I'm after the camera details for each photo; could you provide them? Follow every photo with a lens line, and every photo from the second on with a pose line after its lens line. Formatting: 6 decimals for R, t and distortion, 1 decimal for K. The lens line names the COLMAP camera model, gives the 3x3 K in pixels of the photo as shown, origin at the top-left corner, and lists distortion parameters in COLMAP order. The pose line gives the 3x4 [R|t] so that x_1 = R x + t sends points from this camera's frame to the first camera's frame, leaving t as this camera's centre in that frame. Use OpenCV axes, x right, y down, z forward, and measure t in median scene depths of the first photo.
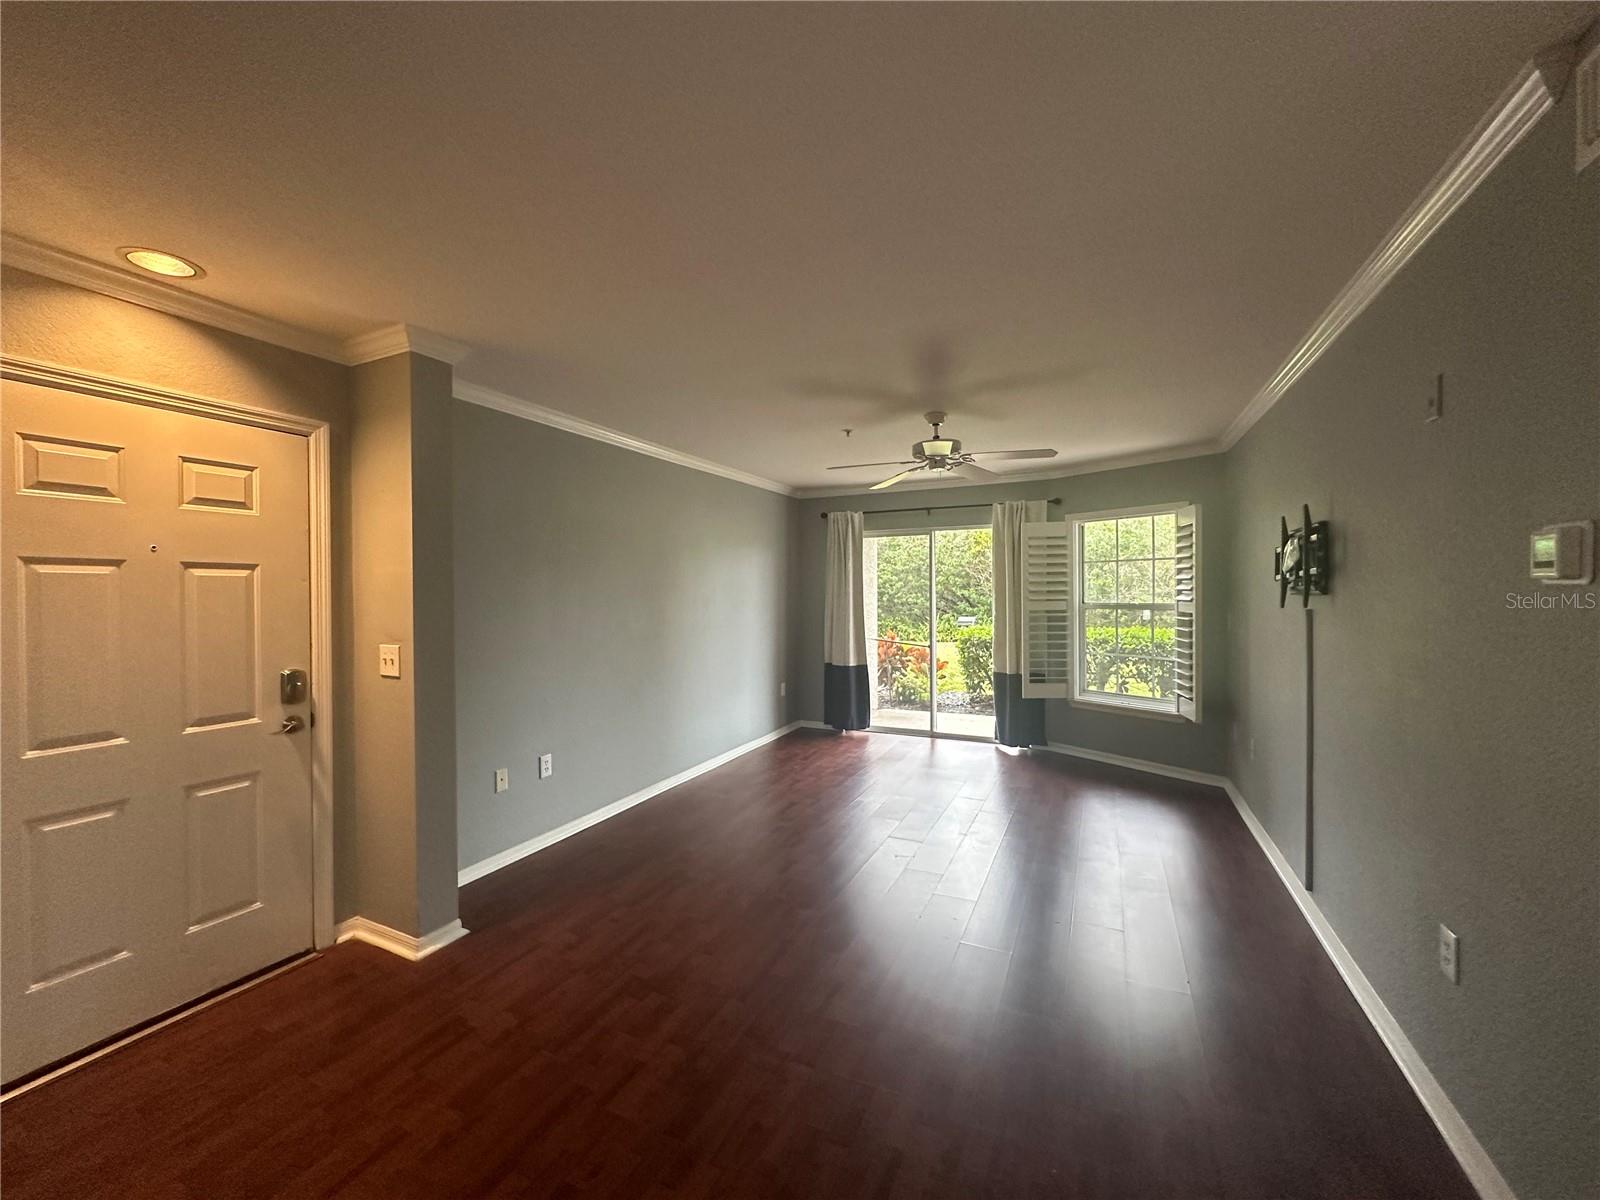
lens RADIAL K [[640.6, 0, 797.5], [0, 640.6, 600.4], [0, 0, 1]] dist [0.000602, 0.000254]
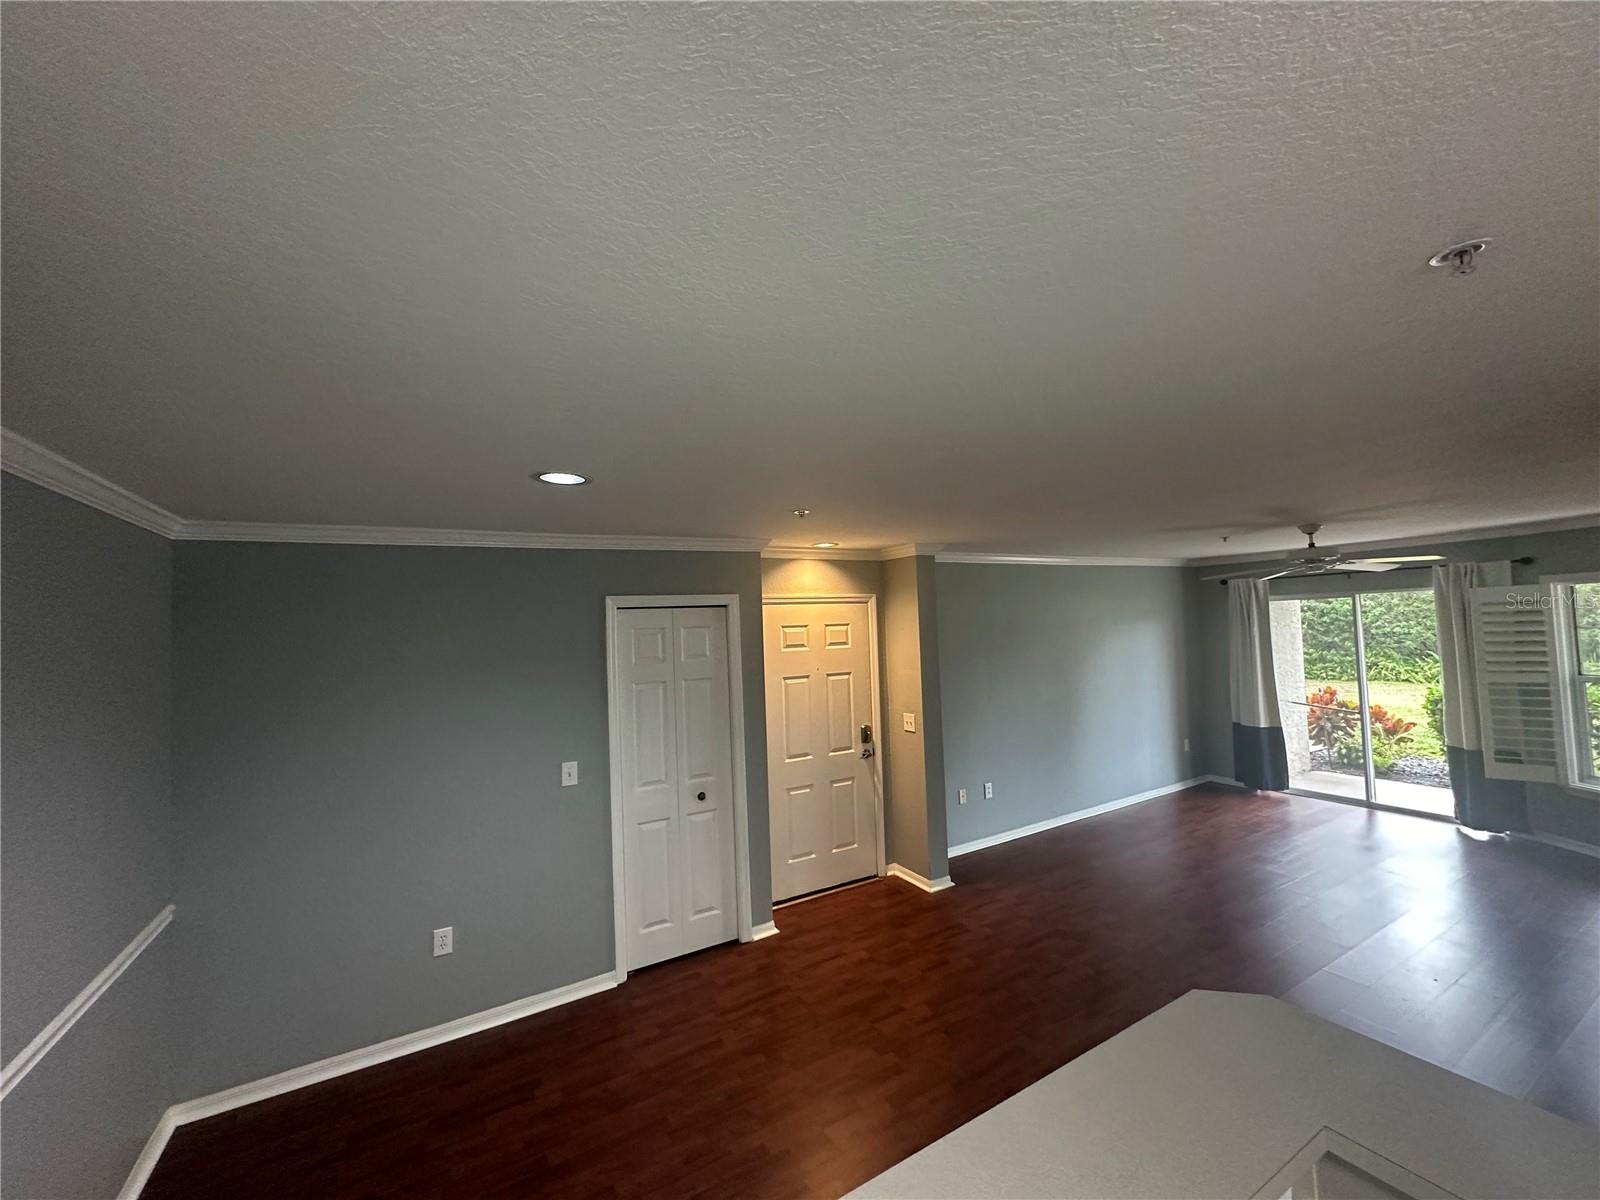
lens RADIAL K [[640.6, 0, 797.5], [0, 640.6, 600.4], [0, 0, 1]] dist [0.000602, 0.000254]
pose [[0.823886, -0.046168, -0.564871, 0.068631], [0.024010, 0.998625, -0.046600, -0.082885], [0.566246, 0.024831, 0.823862, -0.325114]]
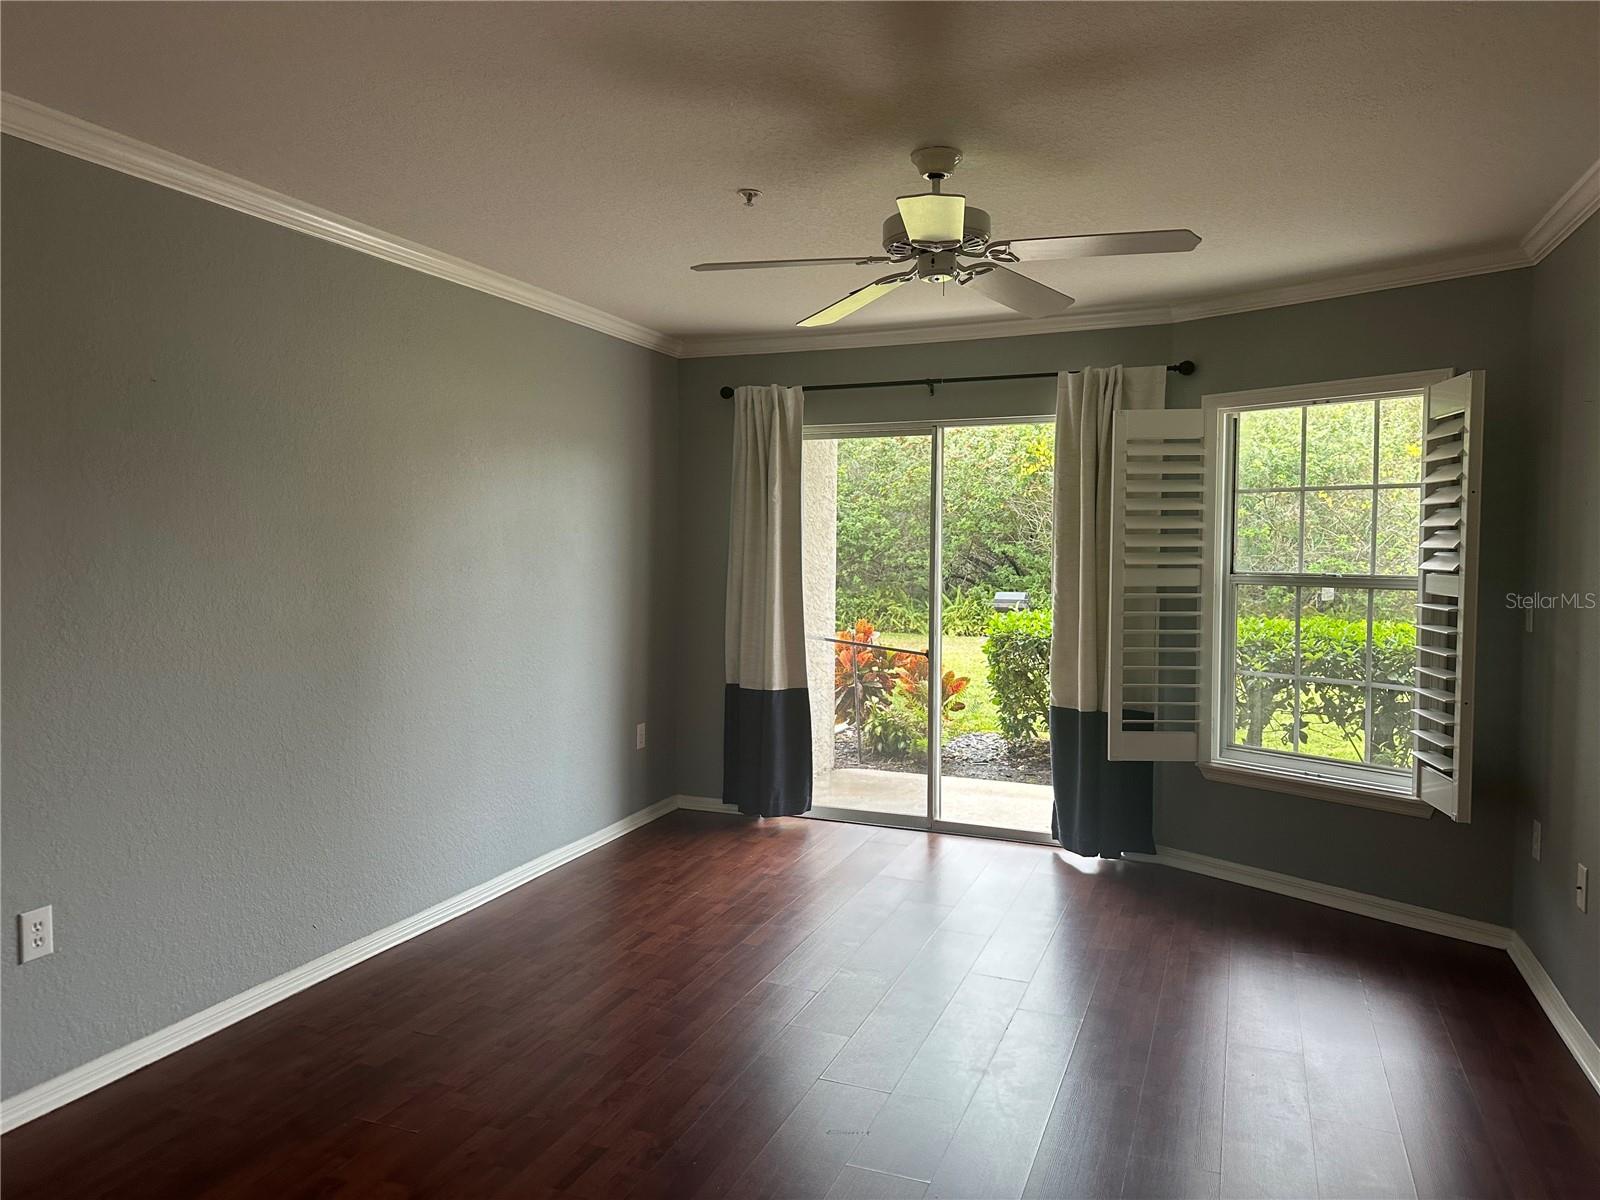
lens RADIAL K [[1110.4, 0, 786.4], [0, 1110.4, 598.0], [0, 0, 1]] dist [0.106407, -0.124691]
pose [[0.998245, 0.011199, 0.058145, 0.046222], [-0.013248, 0.999301, 0.034967, -0.002598], [-0.057713, -0.035676, 0.997696, 0.138898]]
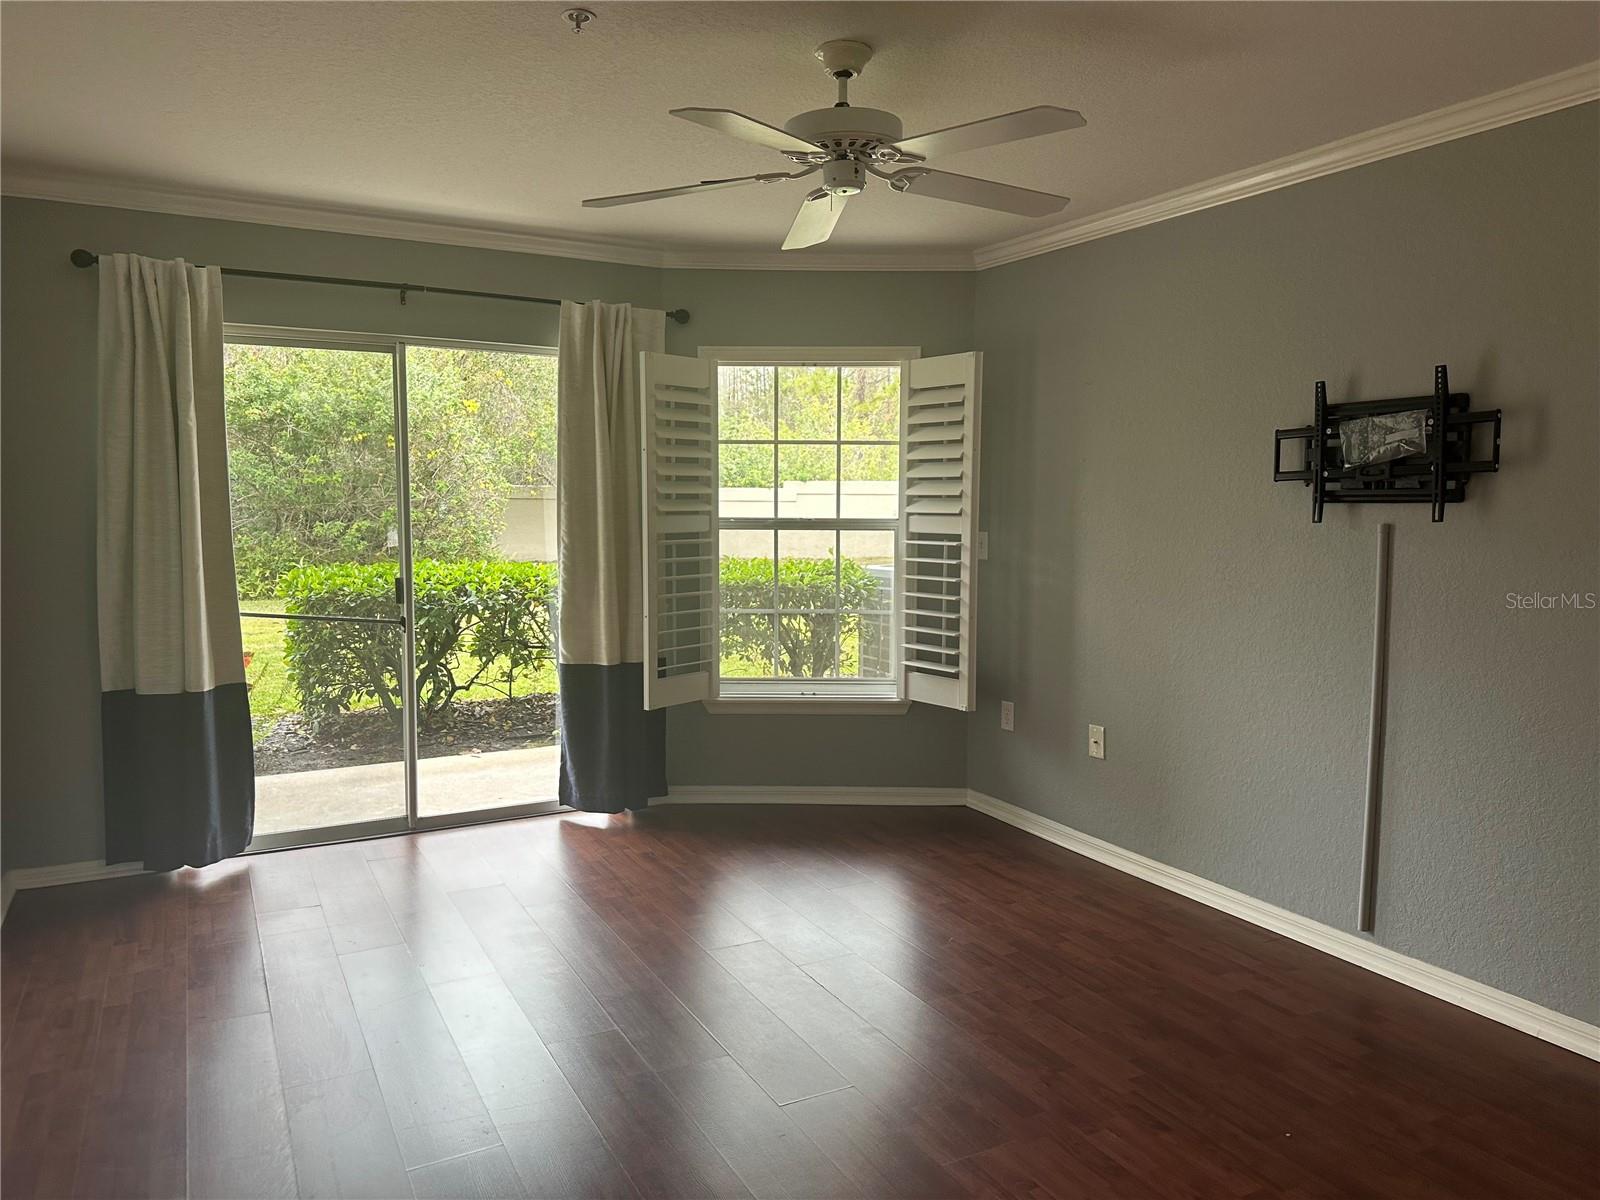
lens RADIAL K [[1110.4, 0, 786.4], [0, 1110.4, 598.0], [0, 0, 1]] dist [0.106407, -0.124691]
pose [[0.595722, -0.059792, 0.800962, -0.268554], [-0.000424, 0.997202, 0.074756, 0.000911], [-0.803191, -0.044873, 0.594029, 0.402974]]
